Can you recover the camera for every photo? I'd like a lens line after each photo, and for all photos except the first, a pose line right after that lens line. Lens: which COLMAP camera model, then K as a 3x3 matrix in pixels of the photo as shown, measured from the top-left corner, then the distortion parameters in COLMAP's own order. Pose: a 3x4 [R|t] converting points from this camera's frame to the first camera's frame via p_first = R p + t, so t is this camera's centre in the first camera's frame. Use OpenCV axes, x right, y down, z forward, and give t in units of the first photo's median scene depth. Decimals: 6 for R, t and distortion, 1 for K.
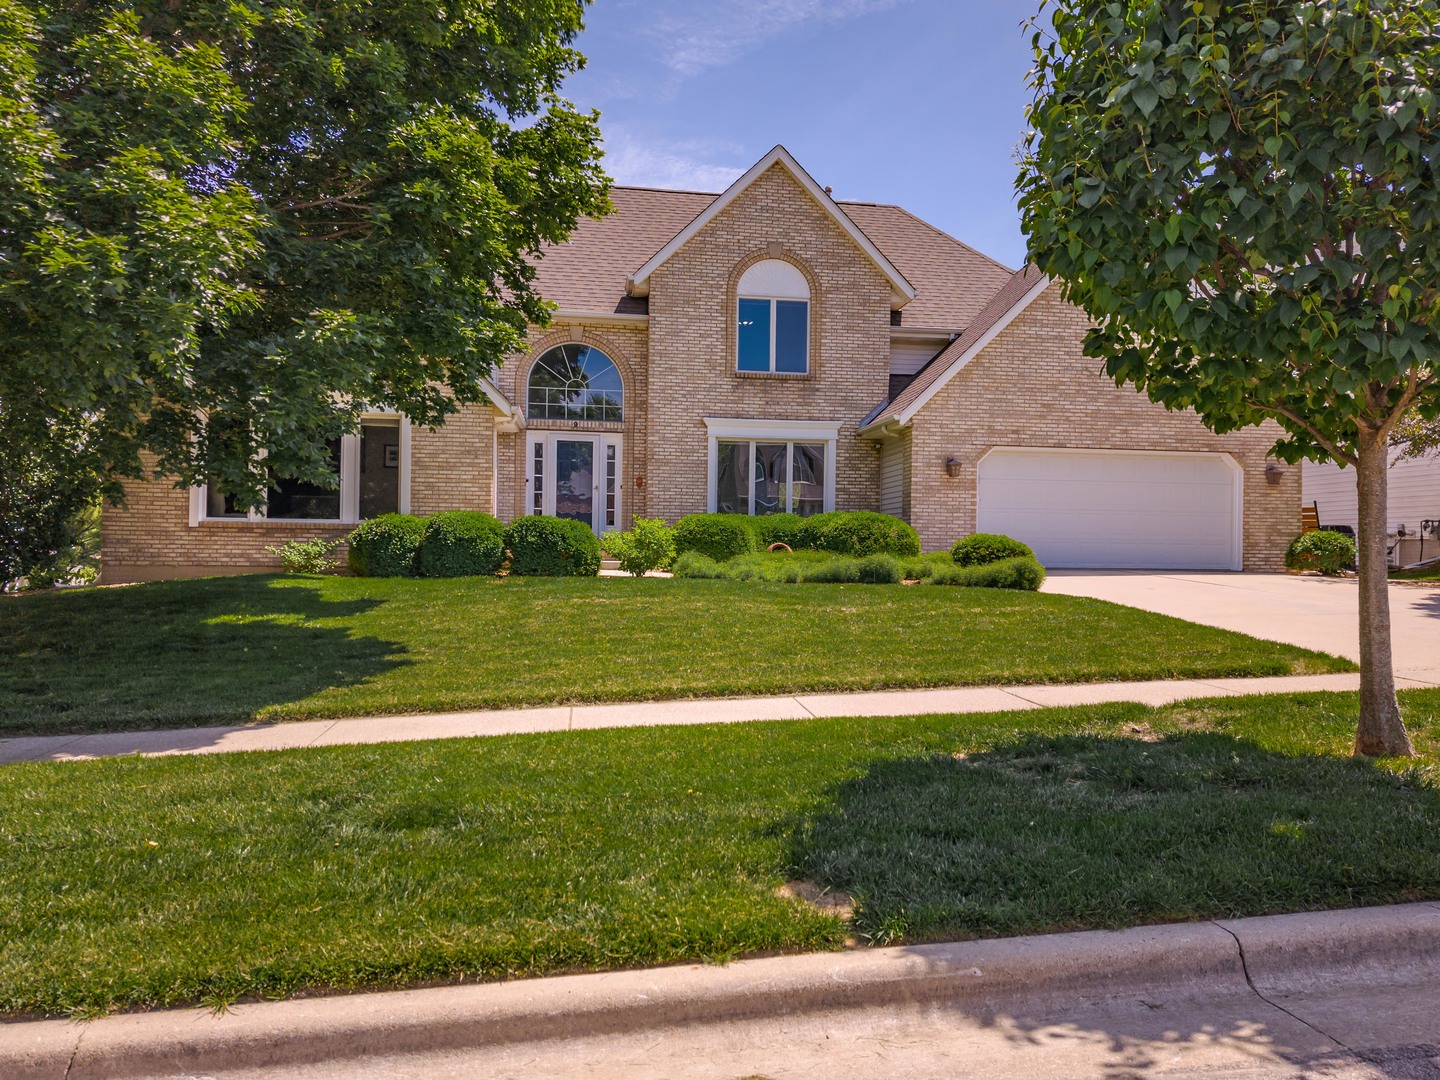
lens RADIAL K [[999.5, 0, 759.3], [0, 999.5, 543.9], [0, 0, 1]] dist [0.006824, 0.001699]
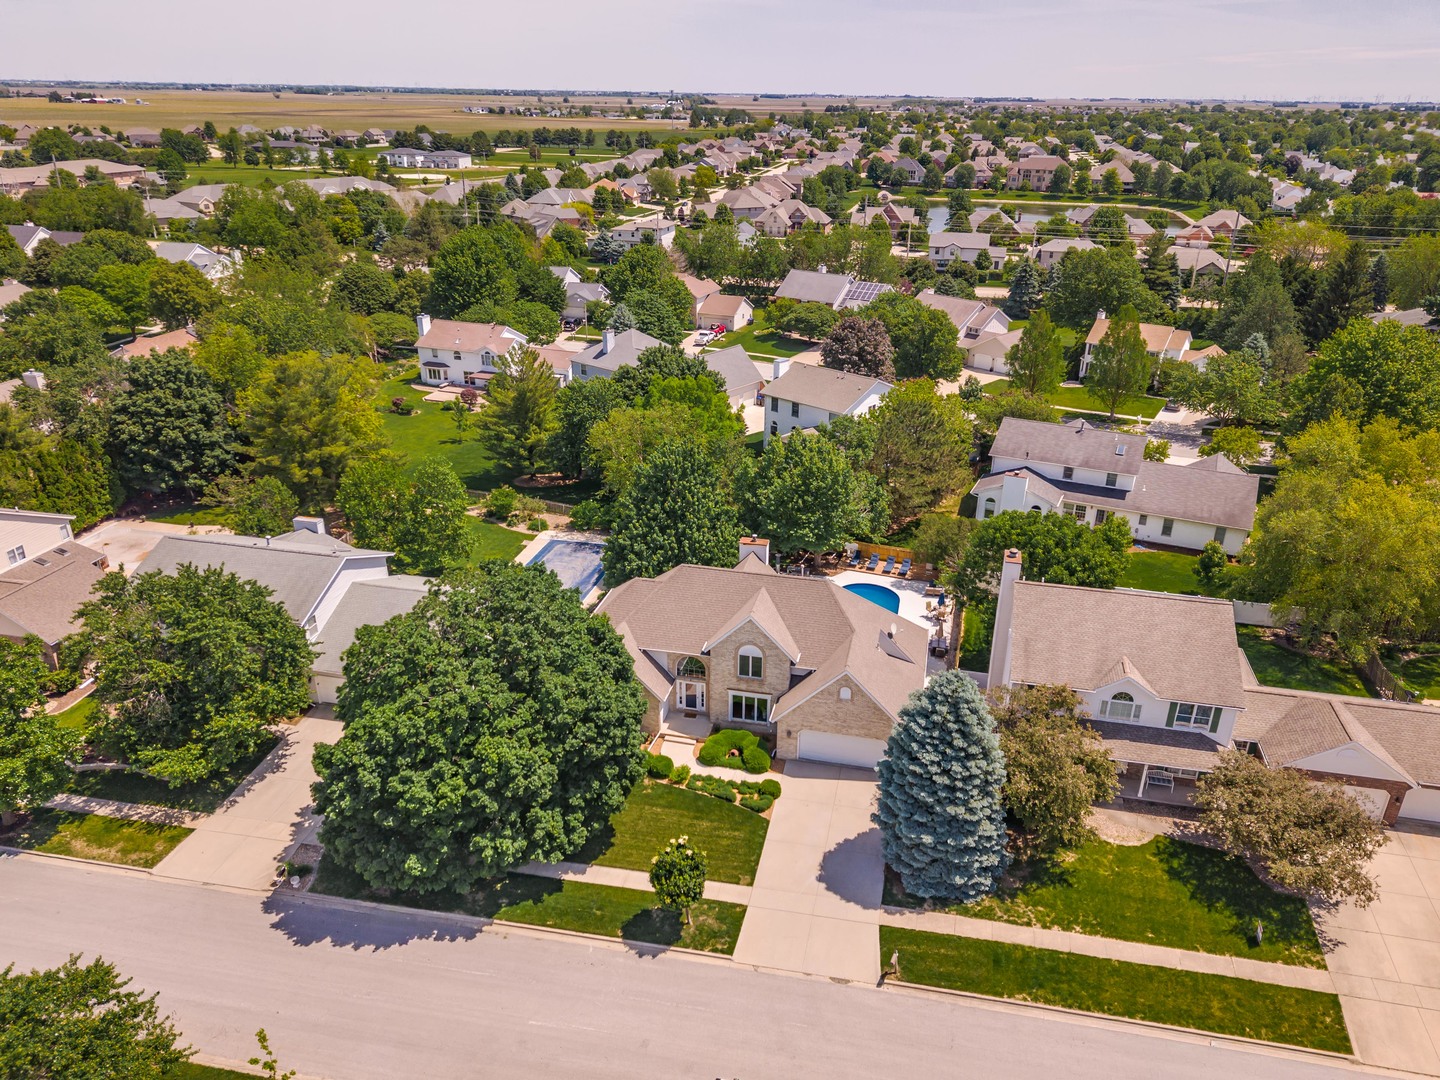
lens RADIAL K [[998.6, 0, 738.4], [0, 998.6, 534.7], [0, 0, 1]] dist [0.056883, -0.090946]
pose [[0.925375, 0.154003, -0.346357, 0.987336], [0.004498, 0.909220, 0.416291, -1.870895], [0.379025, -0.386783, 0.840678, -1.440156]]
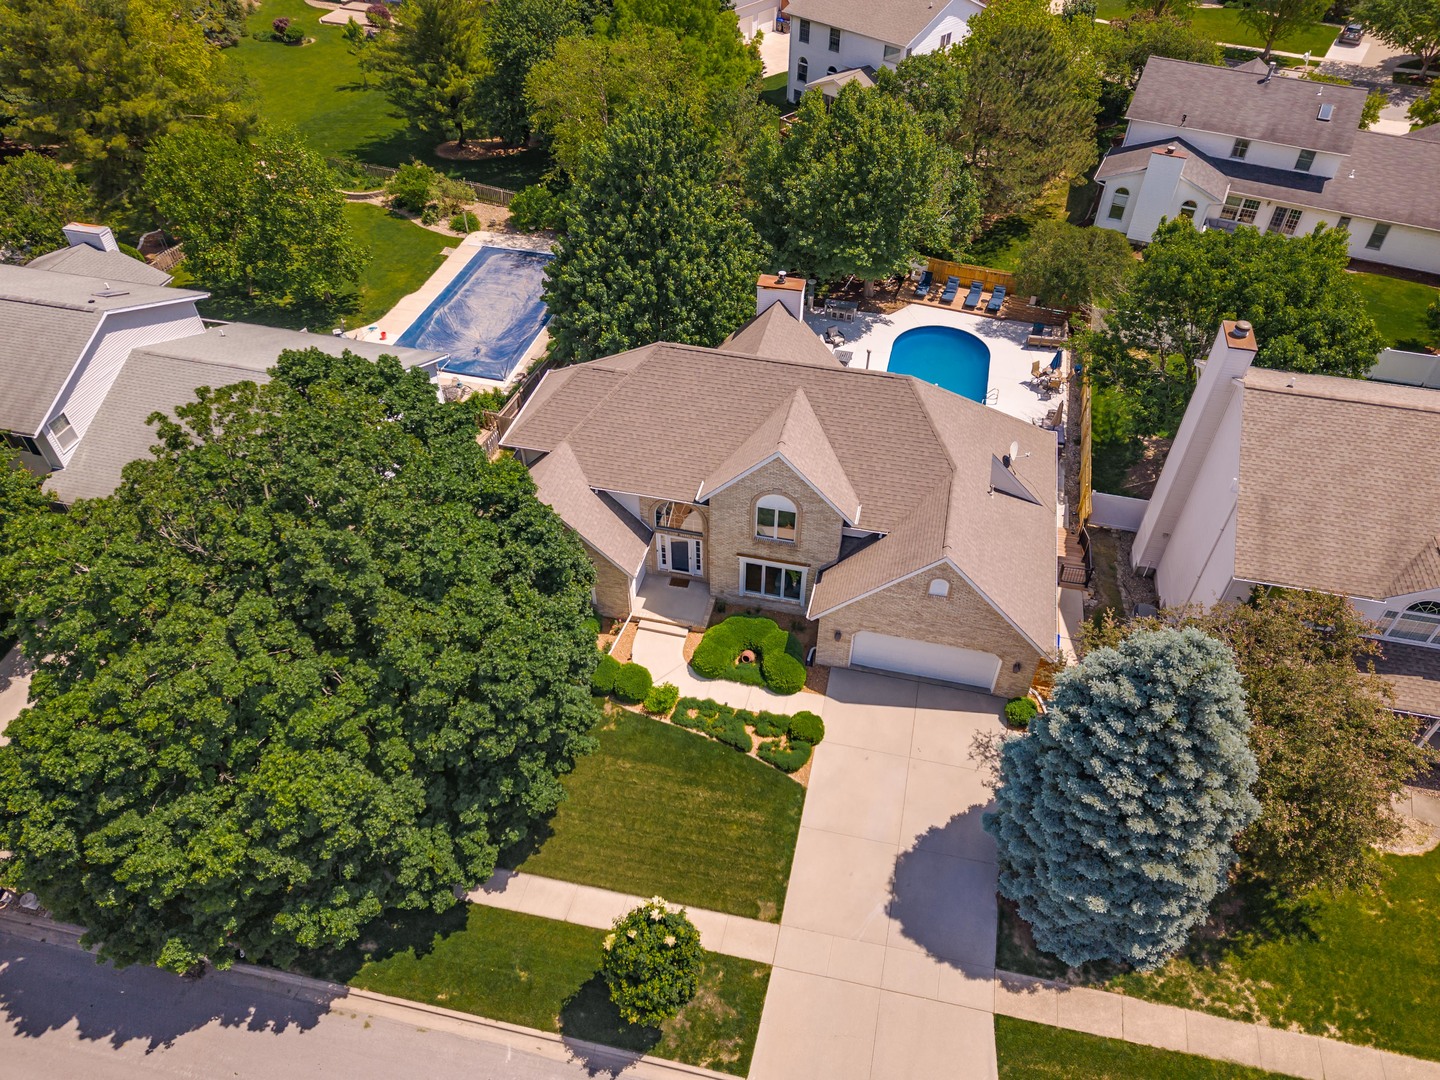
lens RADIAL K [[995.7, 0, 743.7], [0, 995.7, 539.1], [0, 0, 1]] dist [0.006144, -0.003794]
pose [[0.923960, 0.266968, -0.273910, 0.471581], [-0.000080, 0.716258, 0.697836, -1.477057], [0.382490, -0.644750, 0.661815, -0.249646]]
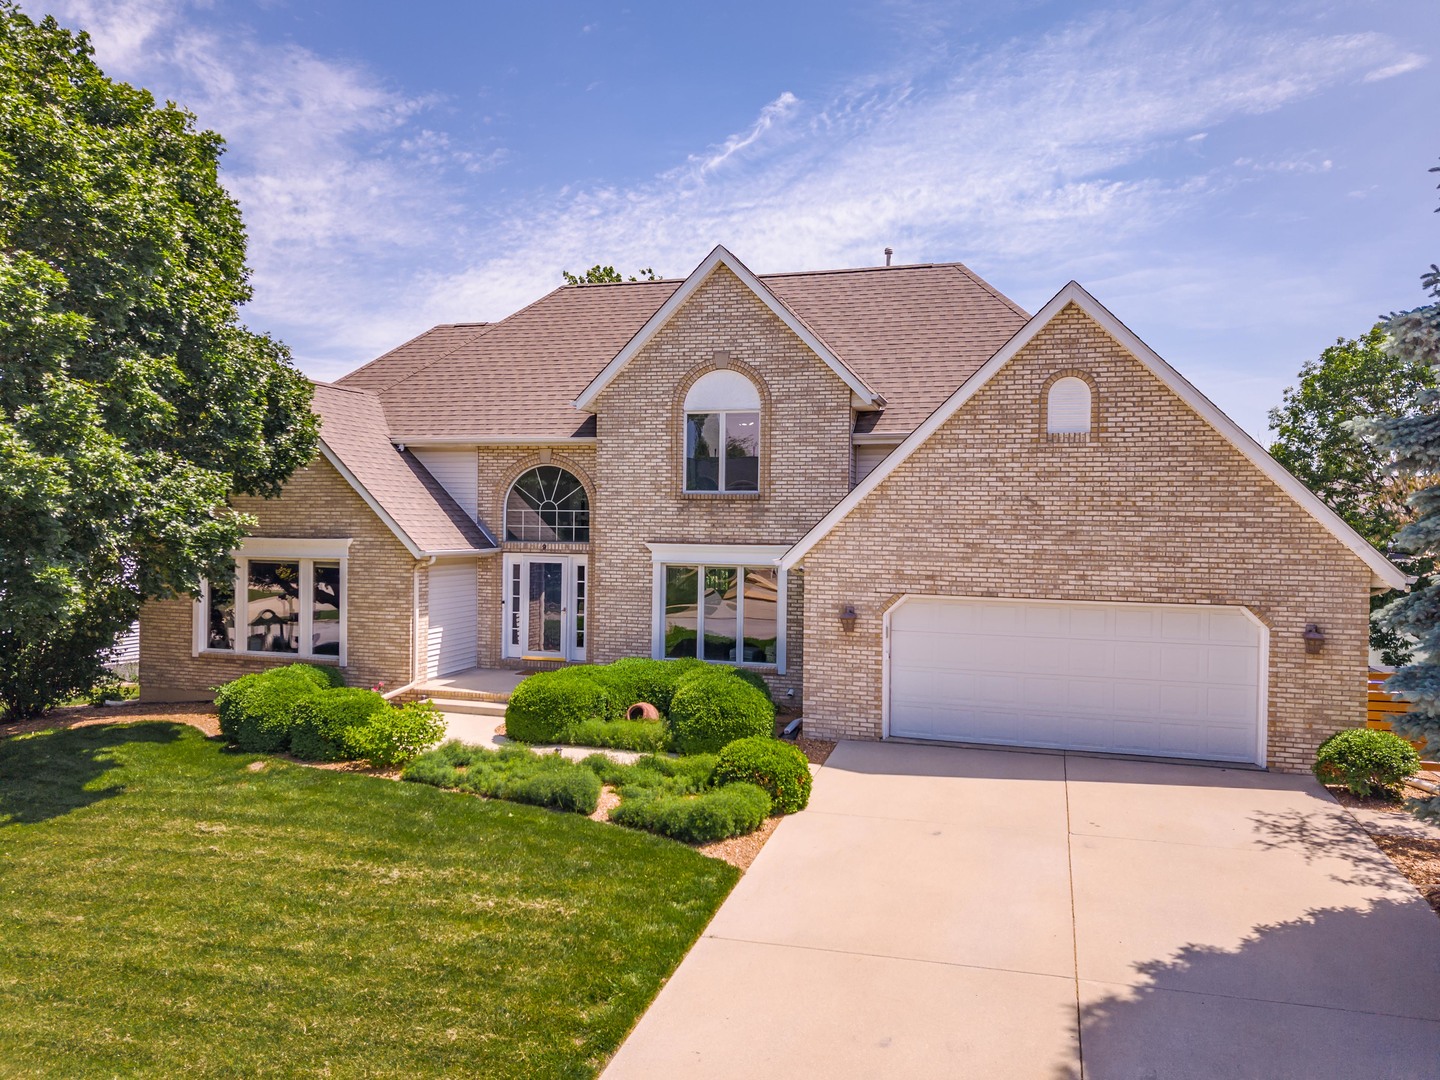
lens RADIAL K [[1007.3, 0, 762.4], [0, 1007.3, 519.7], [0, 0, 1]] dist [0.029778, -0.036428]
pose [[0.901311, 0.001870, -0.433169, 0.456509], [-0.000022, 0.999991, 0.004271, -0.151714], [0.433173, -0.003840, 0.901302, 0.178269]]
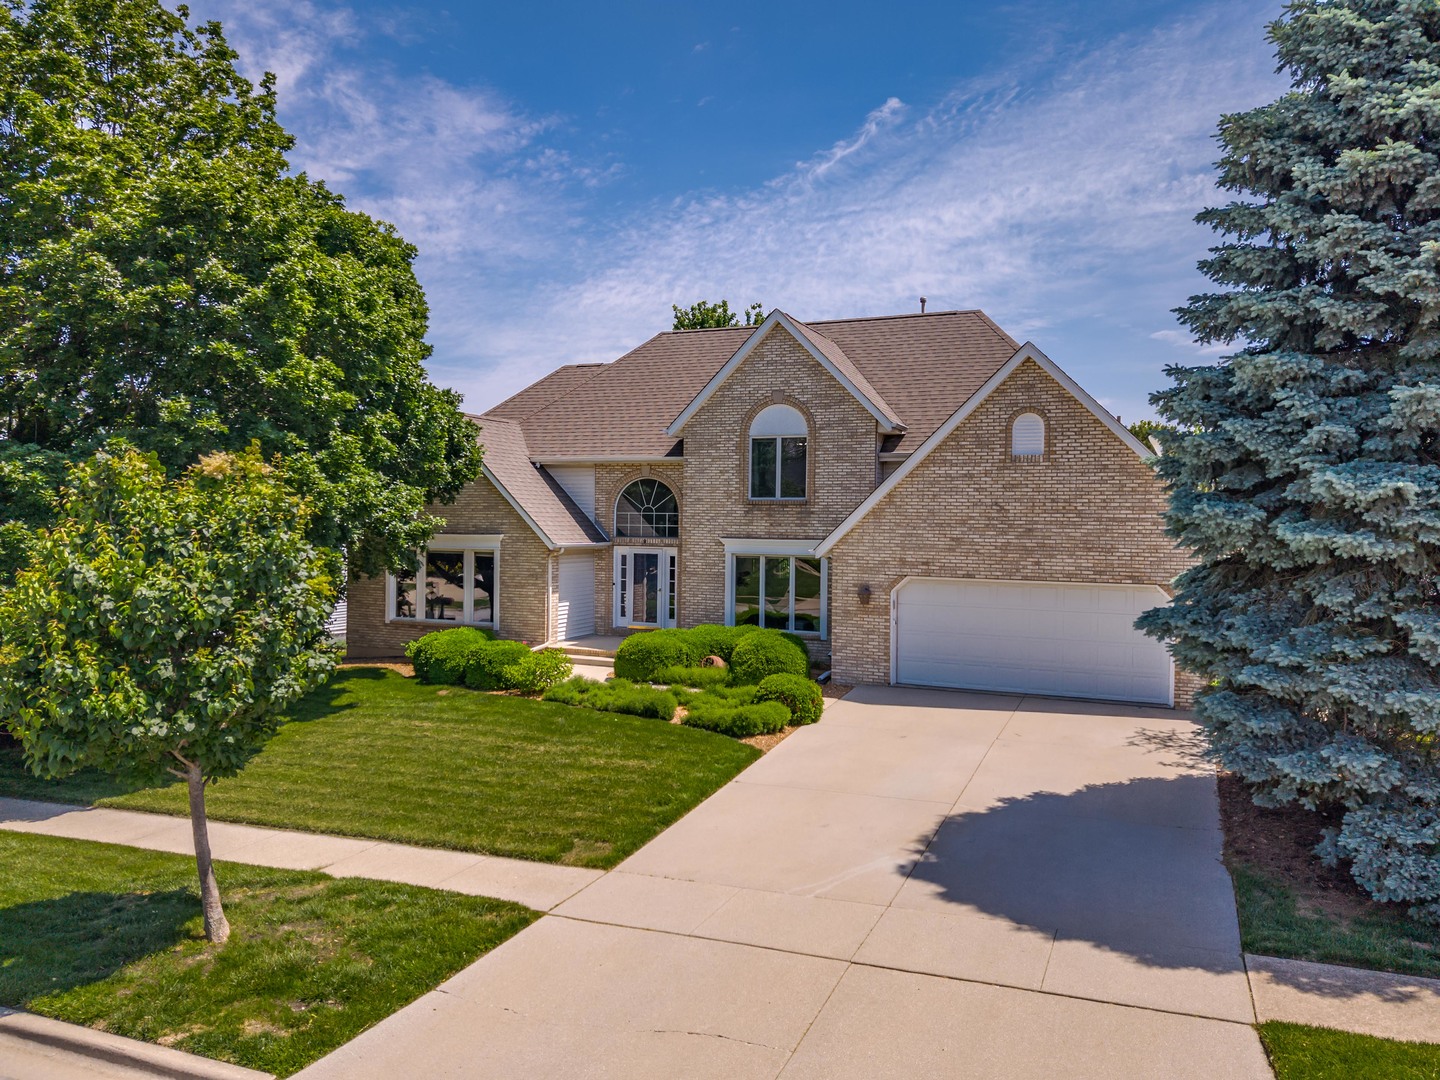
lens RADIAL K [[1007.3, 0, 762.4], [0, 1007.3, 519.7], [0, 0, 1]] dist [0.029778, -0.036428]
pose [[0.847573, 0.001894, -0.530675, 0.642823], [0.000877, 0.999987, 0.004968, -0.154140], [0.530678, -0.004676, 0.847561, -0.029650]]
